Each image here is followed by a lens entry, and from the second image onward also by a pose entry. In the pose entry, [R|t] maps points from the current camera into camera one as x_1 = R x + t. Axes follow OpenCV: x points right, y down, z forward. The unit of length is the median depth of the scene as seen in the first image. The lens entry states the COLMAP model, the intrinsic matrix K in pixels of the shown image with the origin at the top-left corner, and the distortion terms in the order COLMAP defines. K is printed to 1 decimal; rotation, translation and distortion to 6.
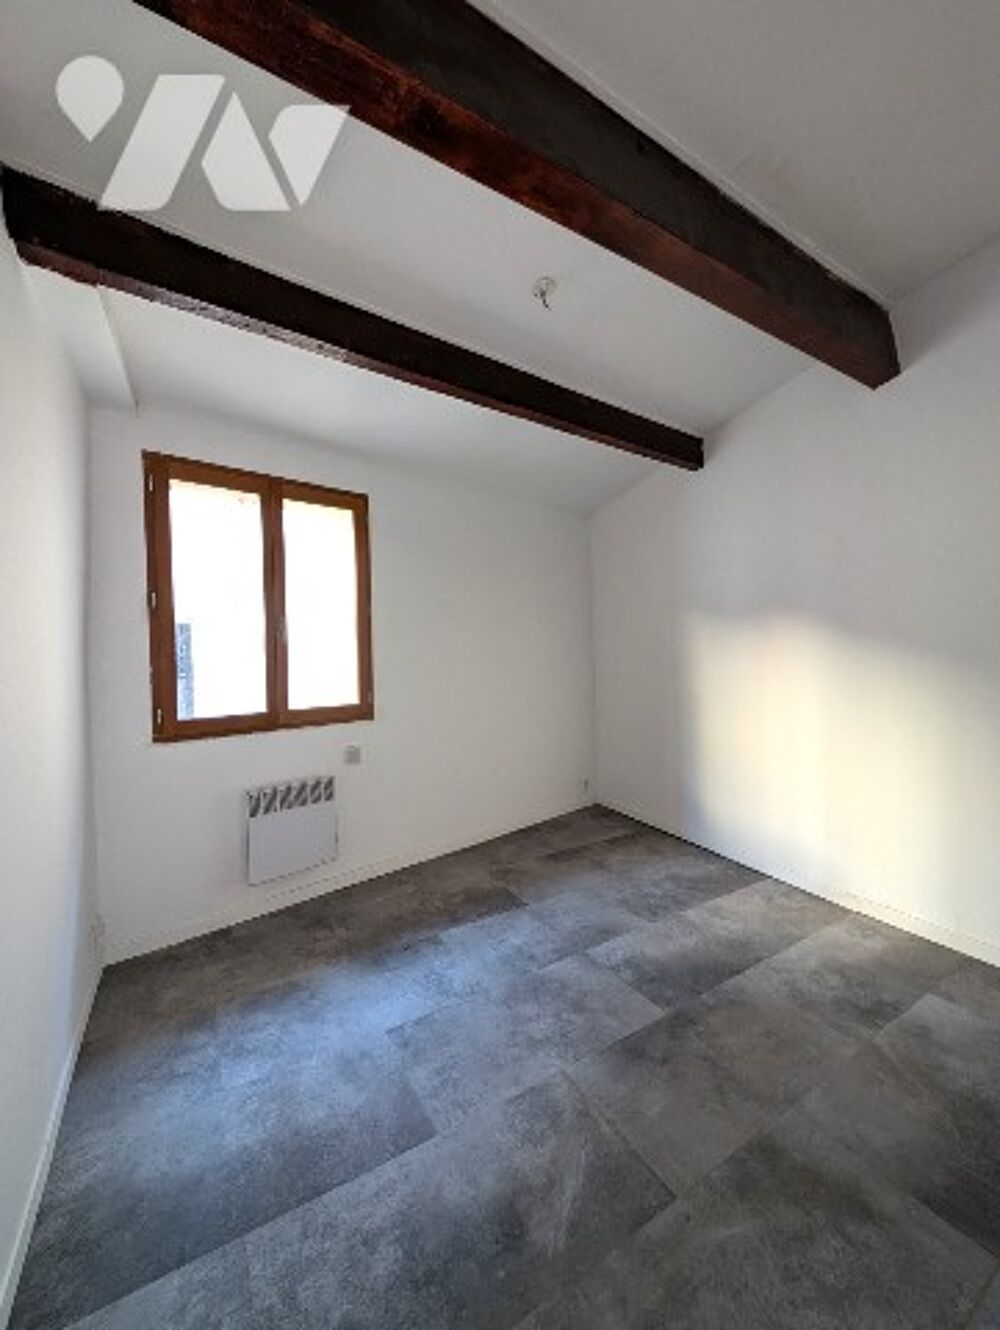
lens RADIAL K [[495.1, 0, 499.5], [0, 495.1, 659.0], [0, 0, 1]] dist [0.000741, -0.000236]
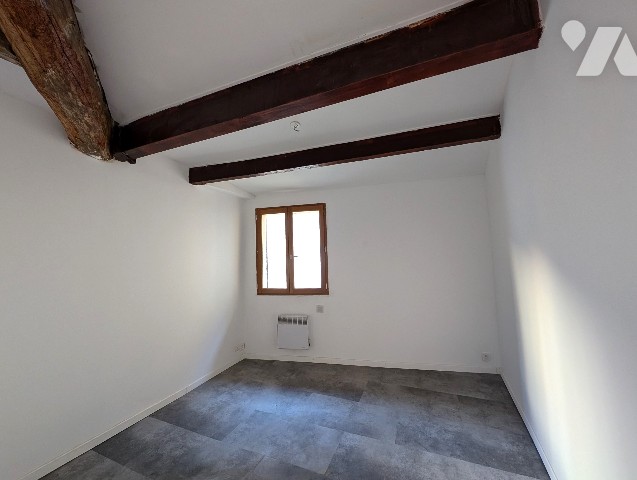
lens RADIAL K [[243.7, 0, 318.5], [0, 243.7, 240.0], [0, 0, 1]] dist [0.001000, -0.000157]
pose [[0.624660, -0.058194, -0.778725, 0.789059], [0.001157, 0.997287, -0.073600, -0.069409], [0.780896, 0.045074, 0.623033, 0.270583]]
